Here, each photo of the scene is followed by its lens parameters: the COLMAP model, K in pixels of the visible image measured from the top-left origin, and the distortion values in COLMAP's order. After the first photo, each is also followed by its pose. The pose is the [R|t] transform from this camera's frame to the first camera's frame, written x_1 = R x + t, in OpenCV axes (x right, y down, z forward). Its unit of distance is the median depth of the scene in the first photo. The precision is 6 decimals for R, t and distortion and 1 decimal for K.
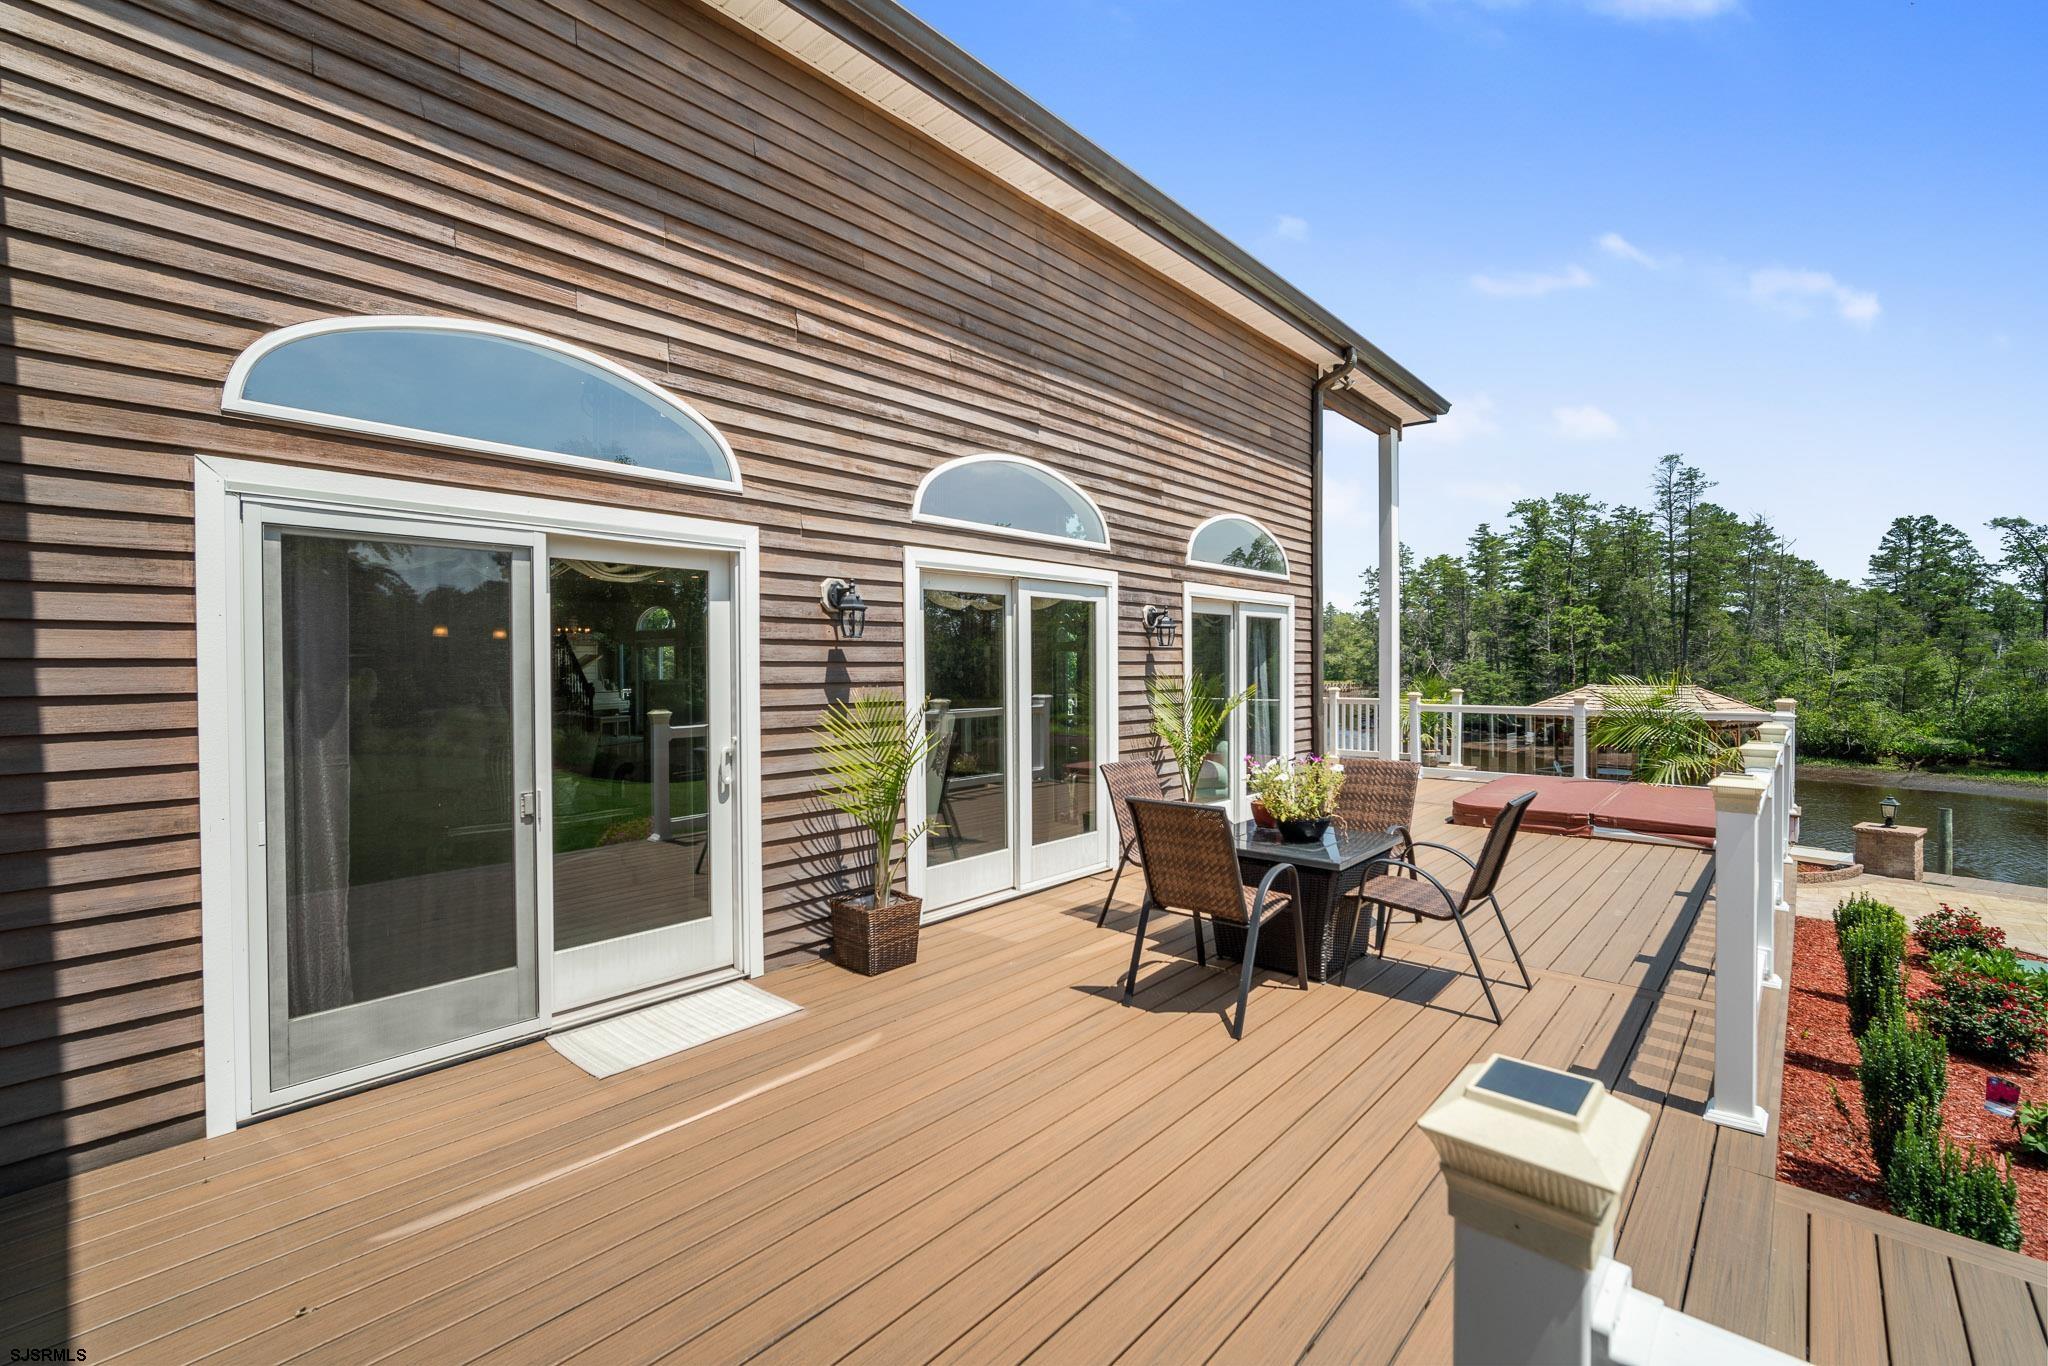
lens RADIAL K [[879.1, 0, 1025.1], [0, 879.1, 672.9], [0, 0, 1]] dist [-0.012471, 0.002891]
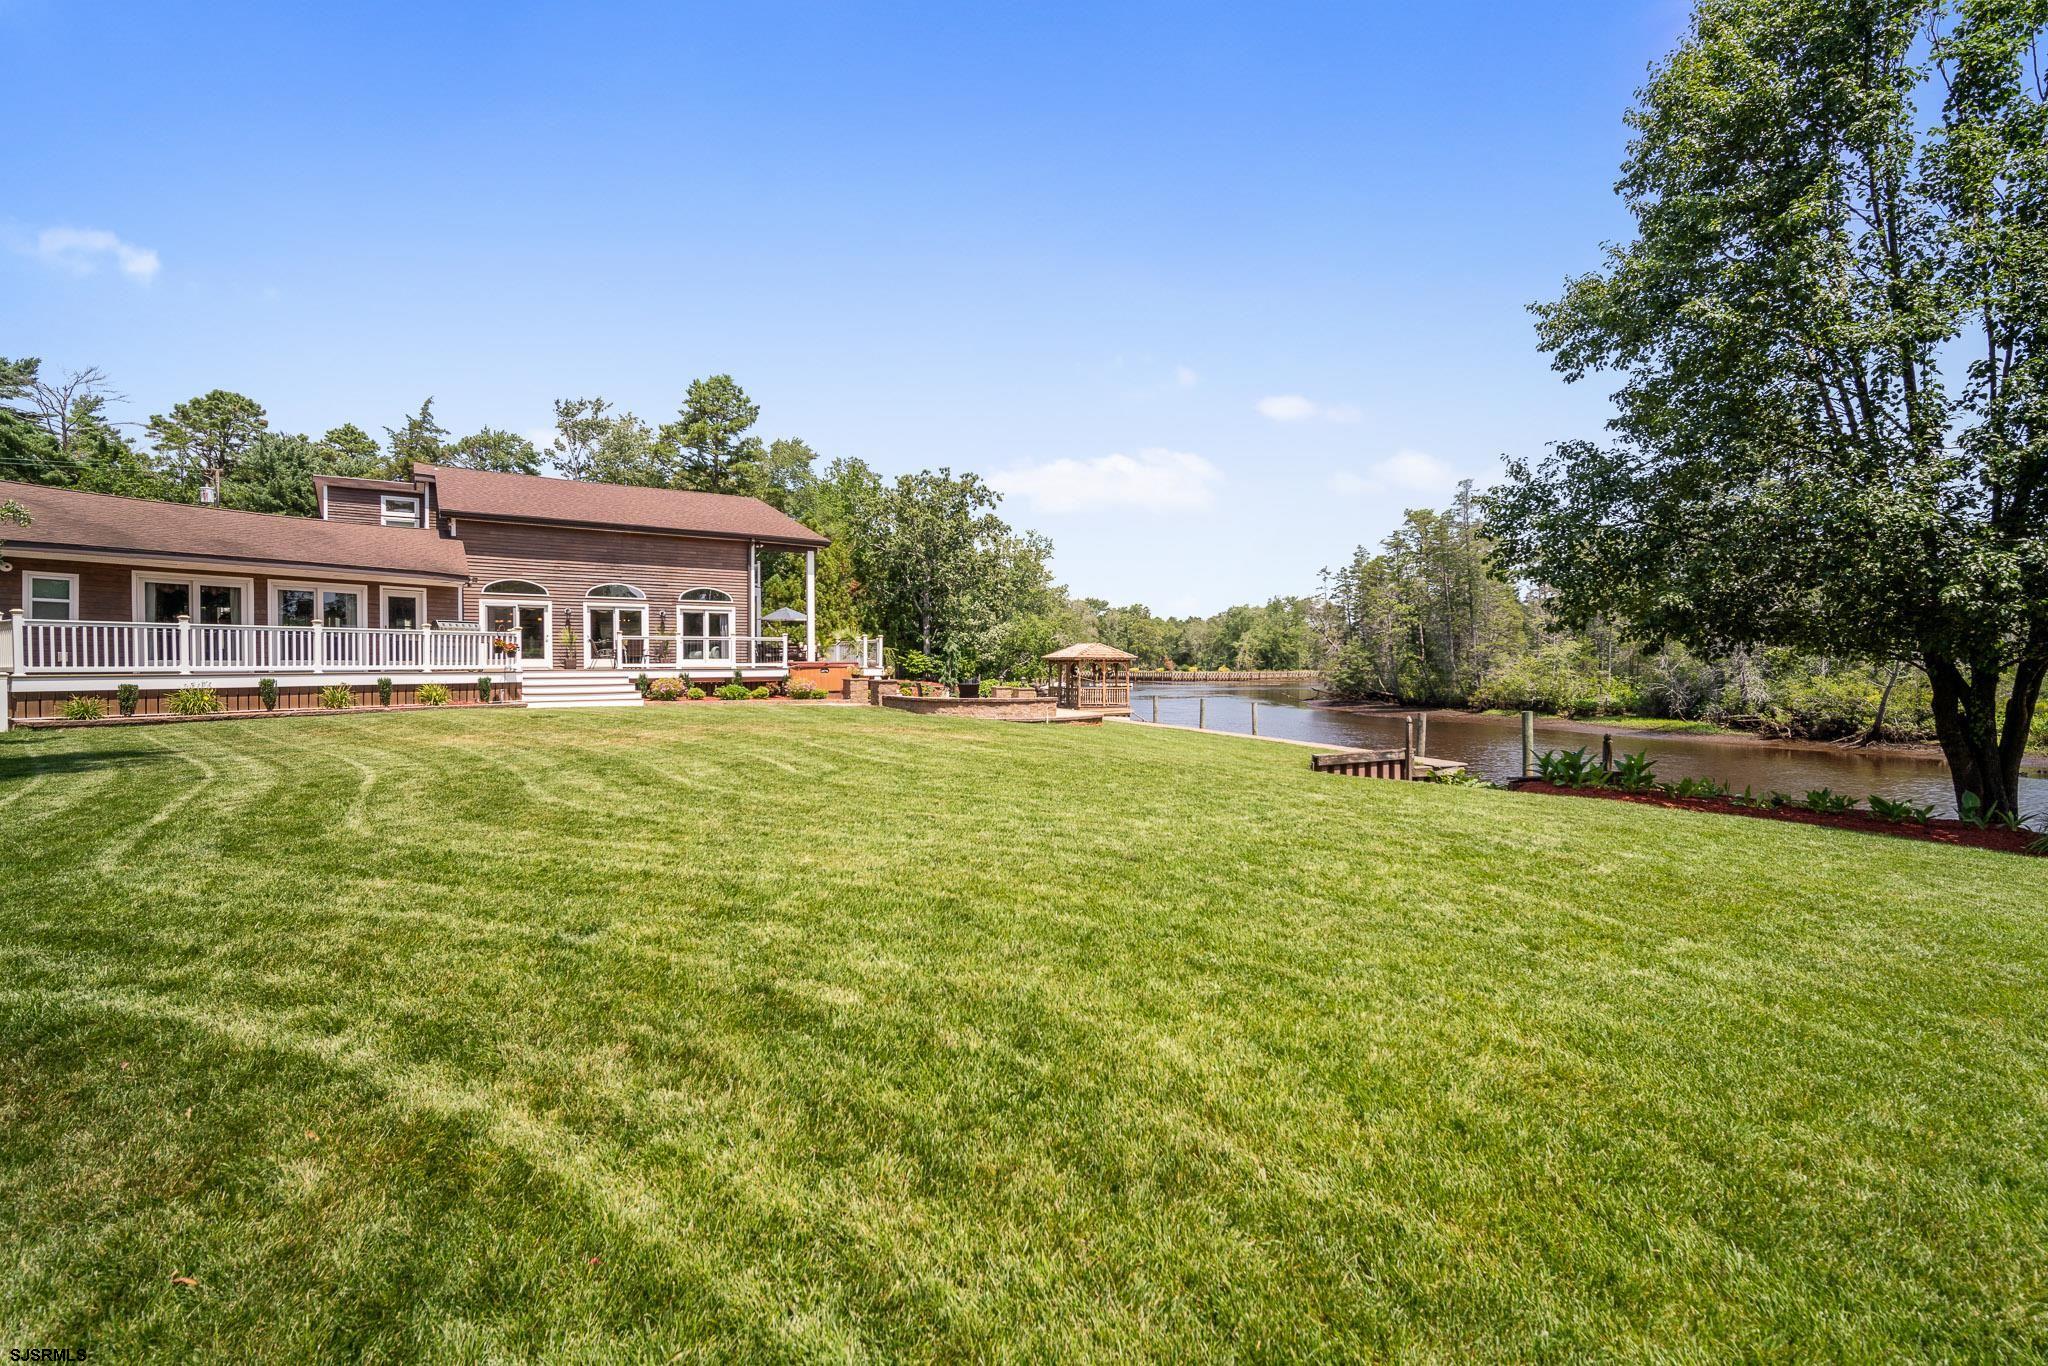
lens RADIAL K [[879.1, 0, 1030.4], [0, 879.1, 669.8], [0, 0, 1]] dist [-0.012471, 0.002891]
pose [[0.974174, 0.002993, -0.225777, 2.582157], [-0.002612, 0.999995, 0.001985, 0.179900], [0.225782, -0.001344, 0.974177, -2.537365]]
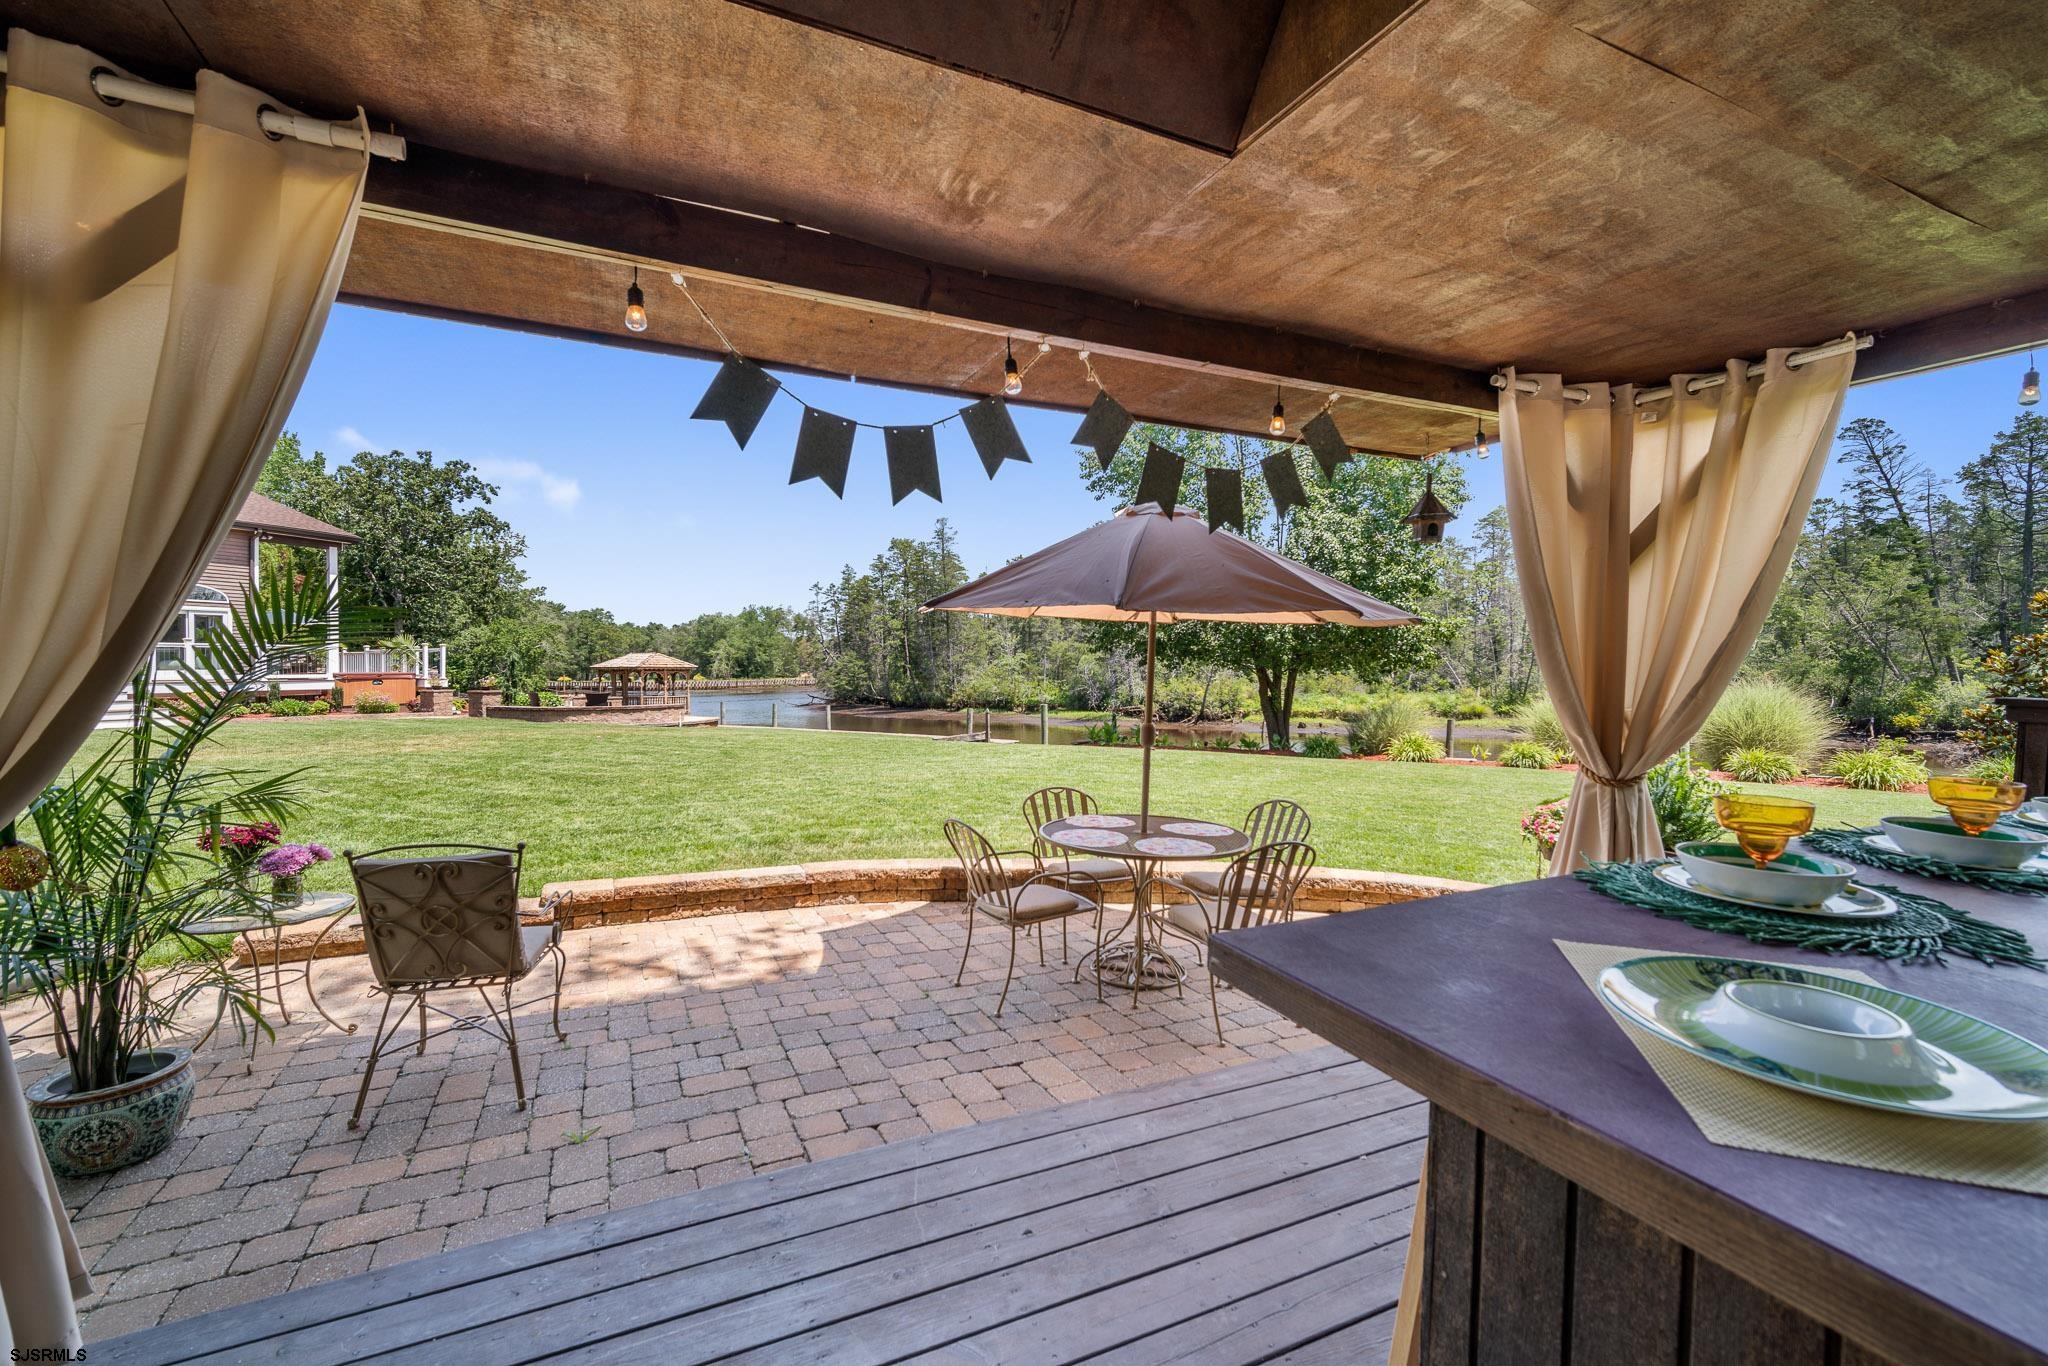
lens RADIAL K [[879.1, 0, 1027.5], [0, 879.1, 675.4], [0, 0, 1]] dist [-0.012471, 0.002891]
pose [[0.931755, -0.004801, 0.363056, 1.988257], [0.005135, 0.999987, 0.000045, 0.179308], [-0.363052, 0.001823, 0.931767, -3.177932]]
